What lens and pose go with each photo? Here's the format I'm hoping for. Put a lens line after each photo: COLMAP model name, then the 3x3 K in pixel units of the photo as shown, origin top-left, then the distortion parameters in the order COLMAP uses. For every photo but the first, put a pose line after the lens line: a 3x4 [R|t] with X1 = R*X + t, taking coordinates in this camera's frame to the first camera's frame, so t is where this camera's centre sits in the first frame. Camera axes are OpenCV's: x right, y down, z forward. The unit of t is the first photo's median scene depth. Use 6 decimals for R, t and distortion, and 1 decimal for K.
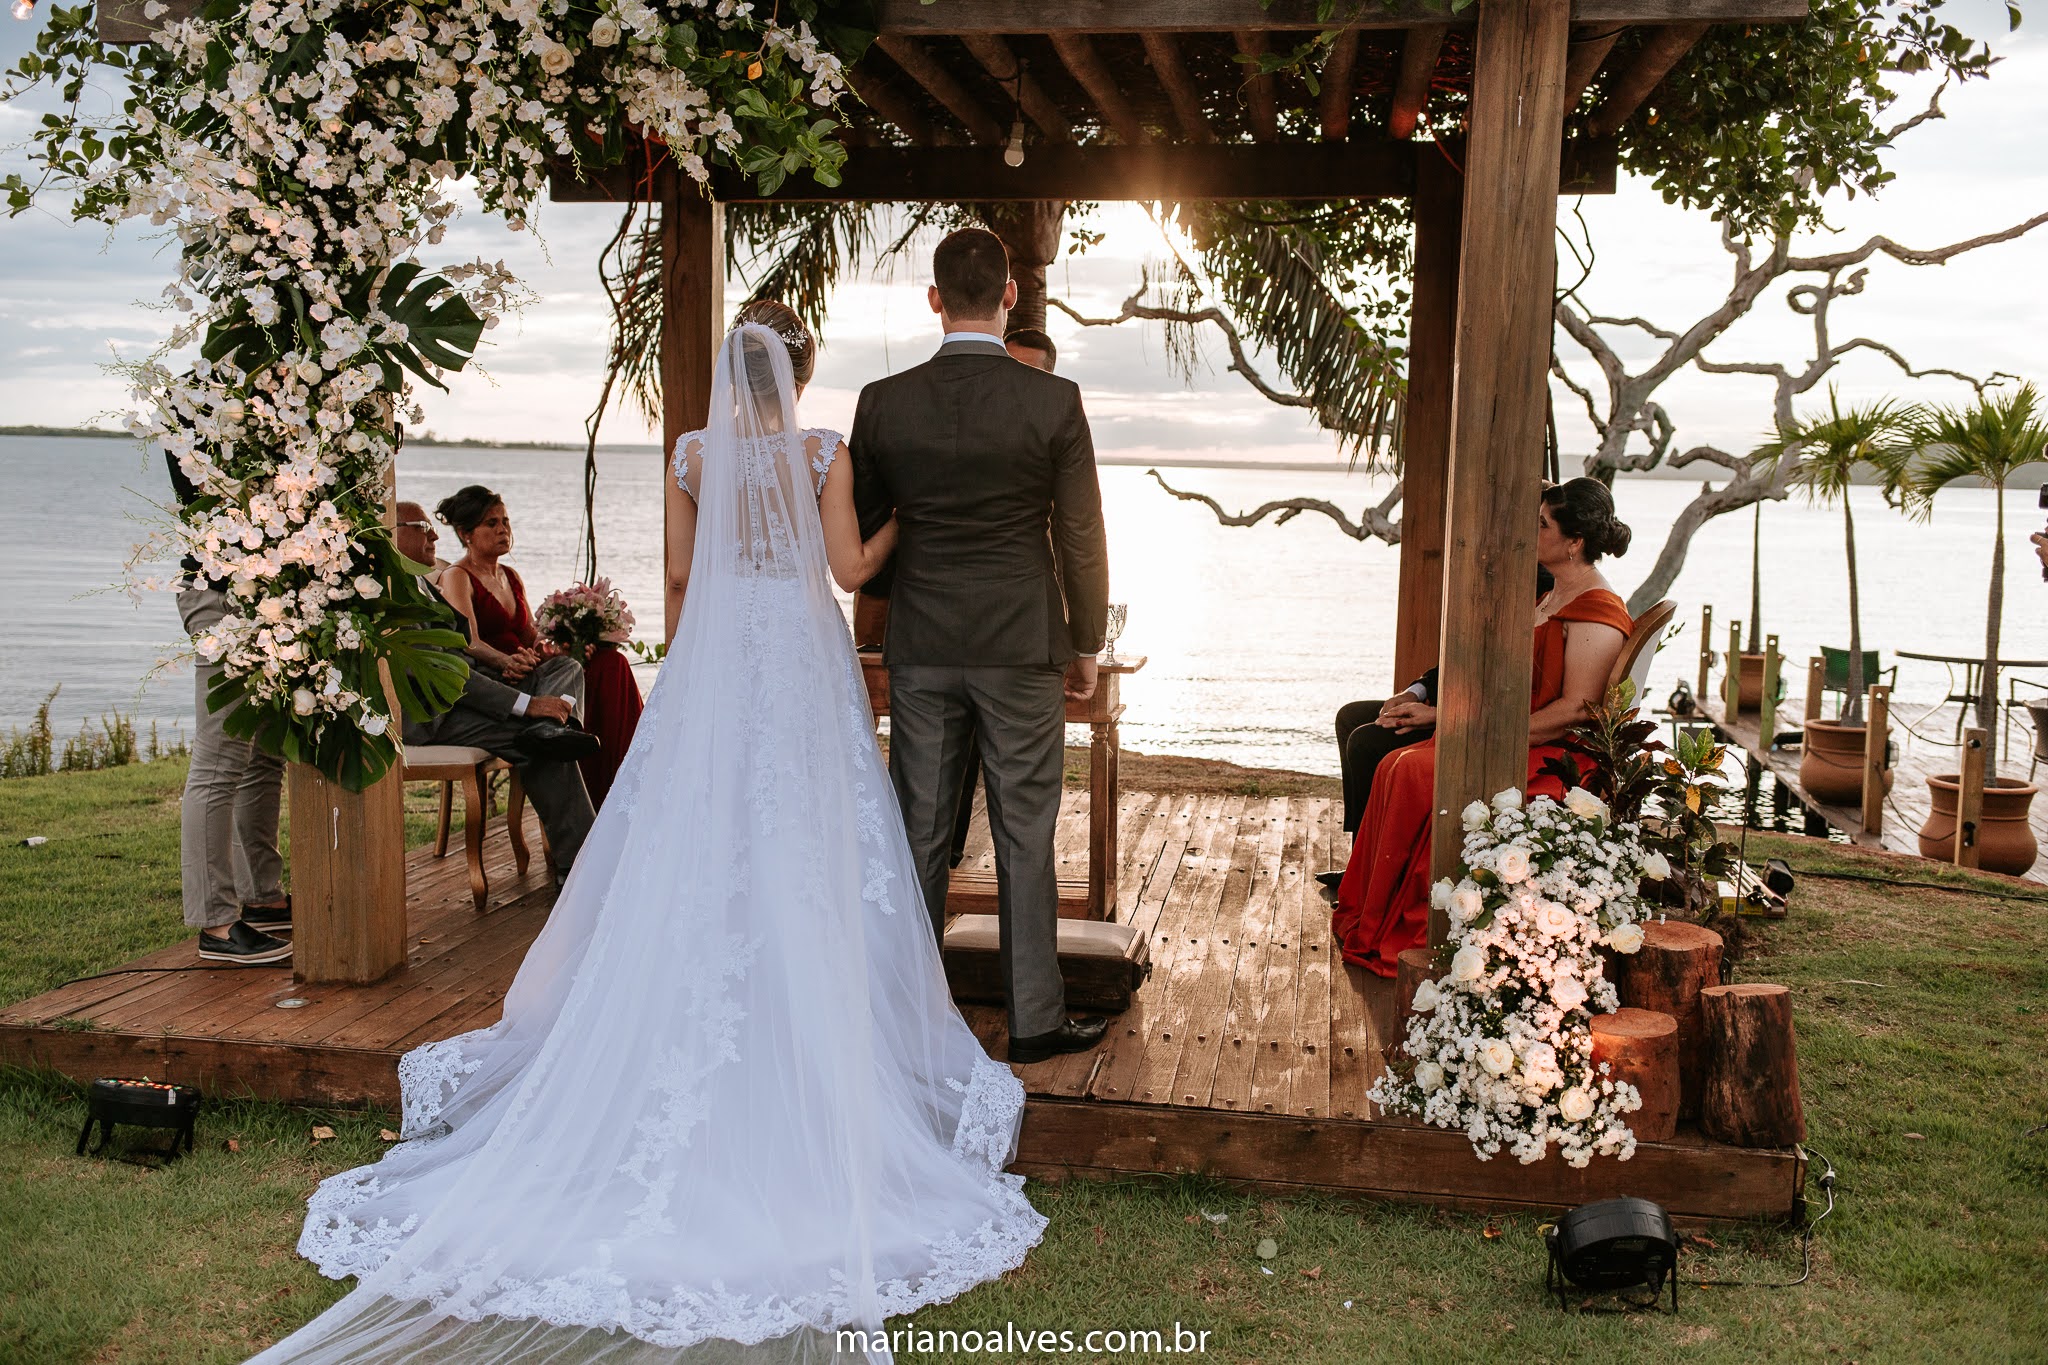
lens RADIAL K [[2074.6, 0, 1023.8], [0, 2074.6, 739.5], [0, 0, 1]] dist [-0.000188, -0.005078]
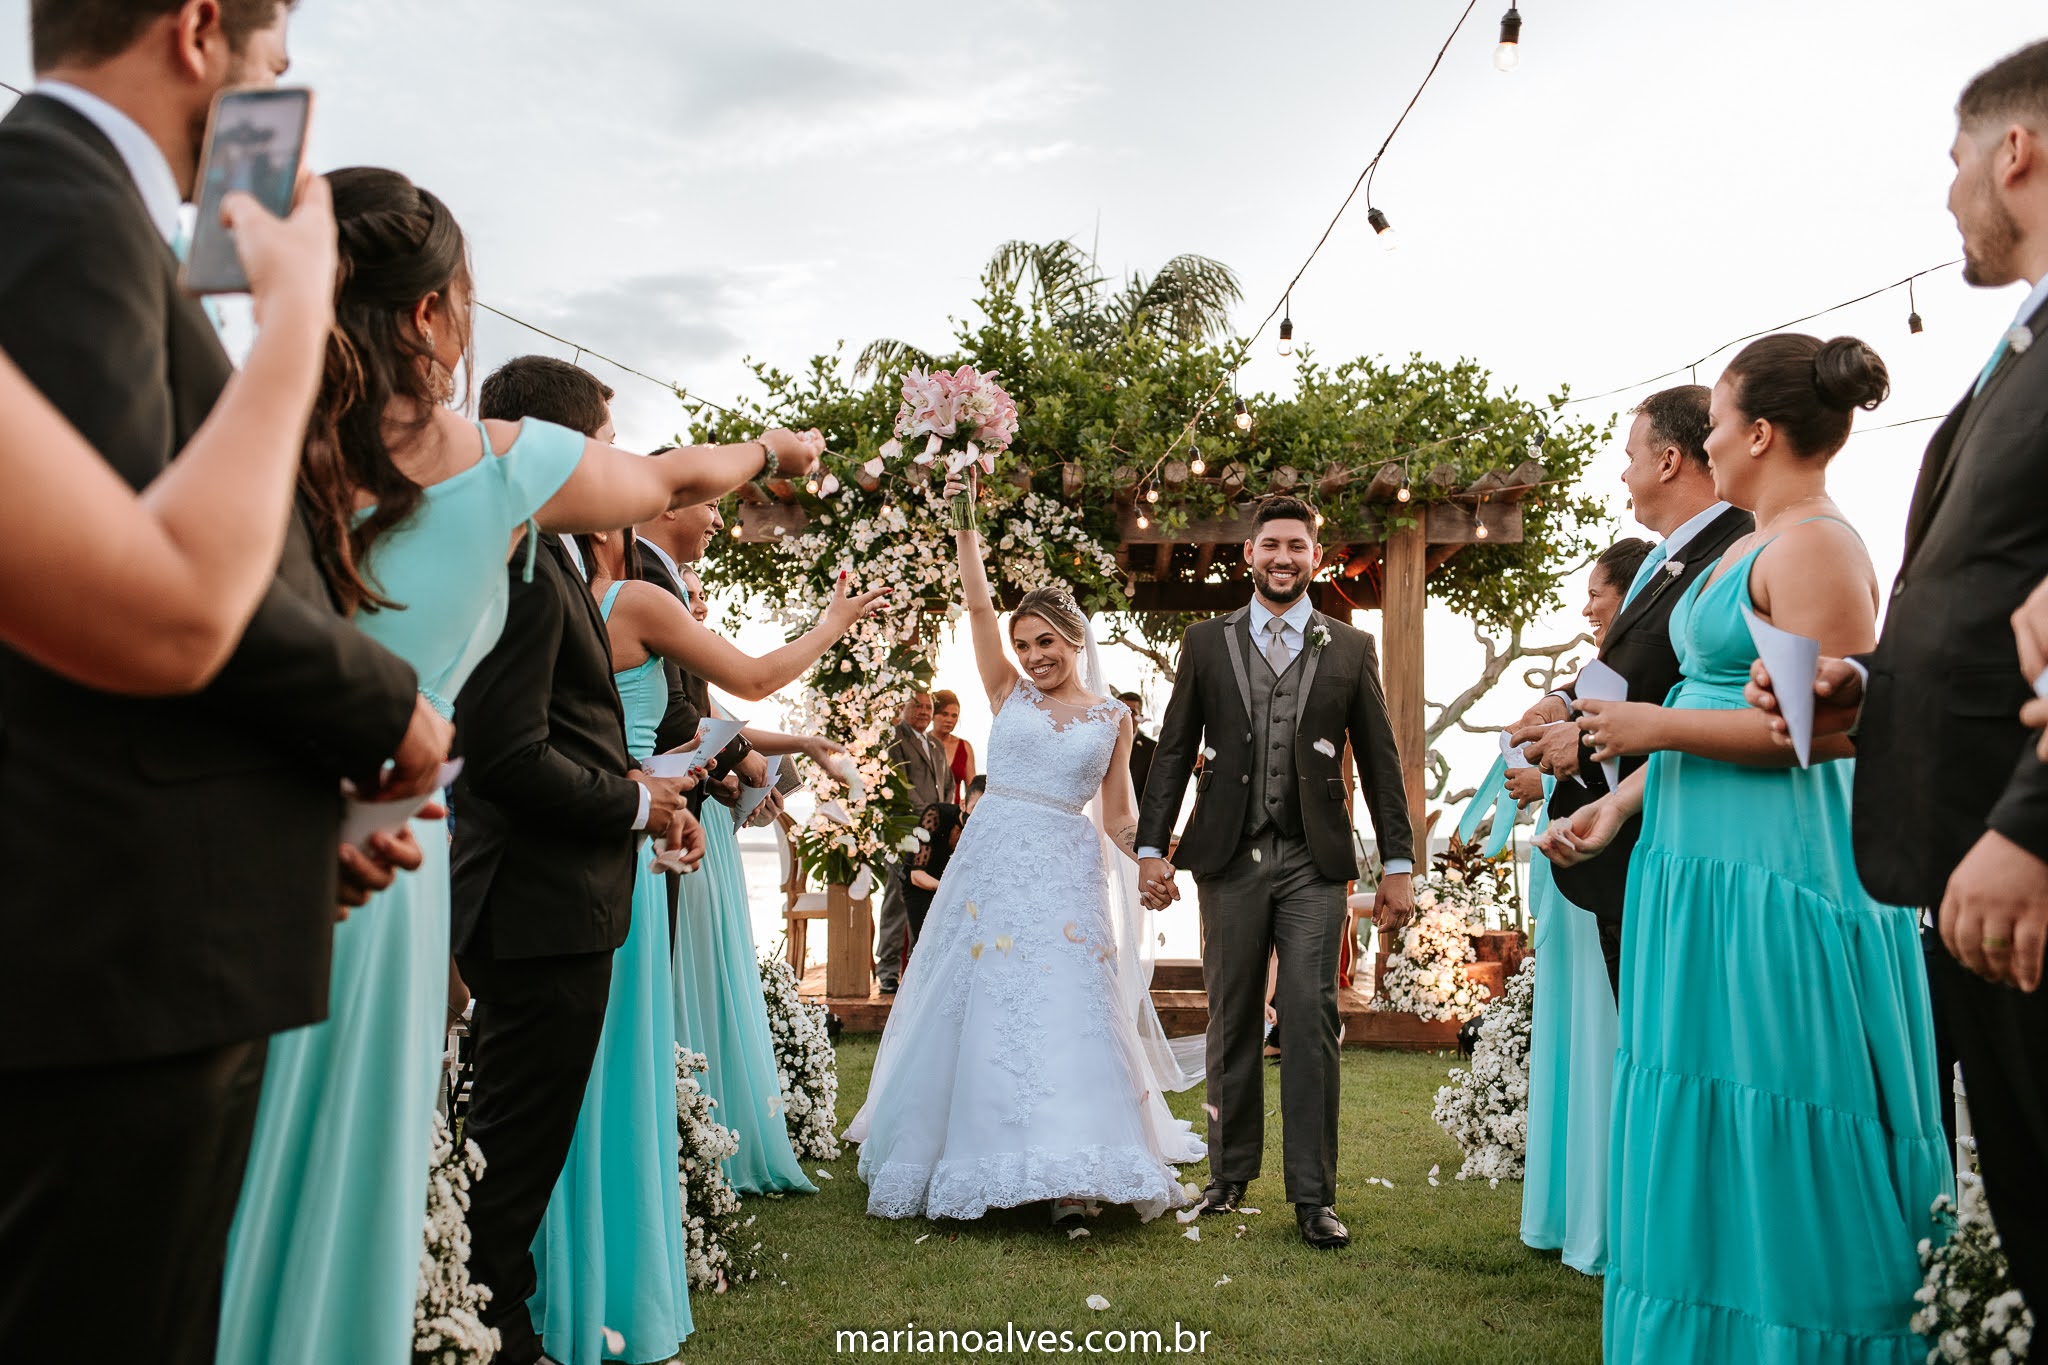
lens RADIAL K [[2063.4, 0, 1085.0], [0, 2063.4, 678.6], [0, 0, 1]] dist [0.000415, -0.035278]
pose [[0.990686, -0.003035, 0.136130, -0.434607], [0.032048, 0.976863, -0.211453, 0.283909], [-0.132339, 0.213846, 0.967862, -1.171543]]
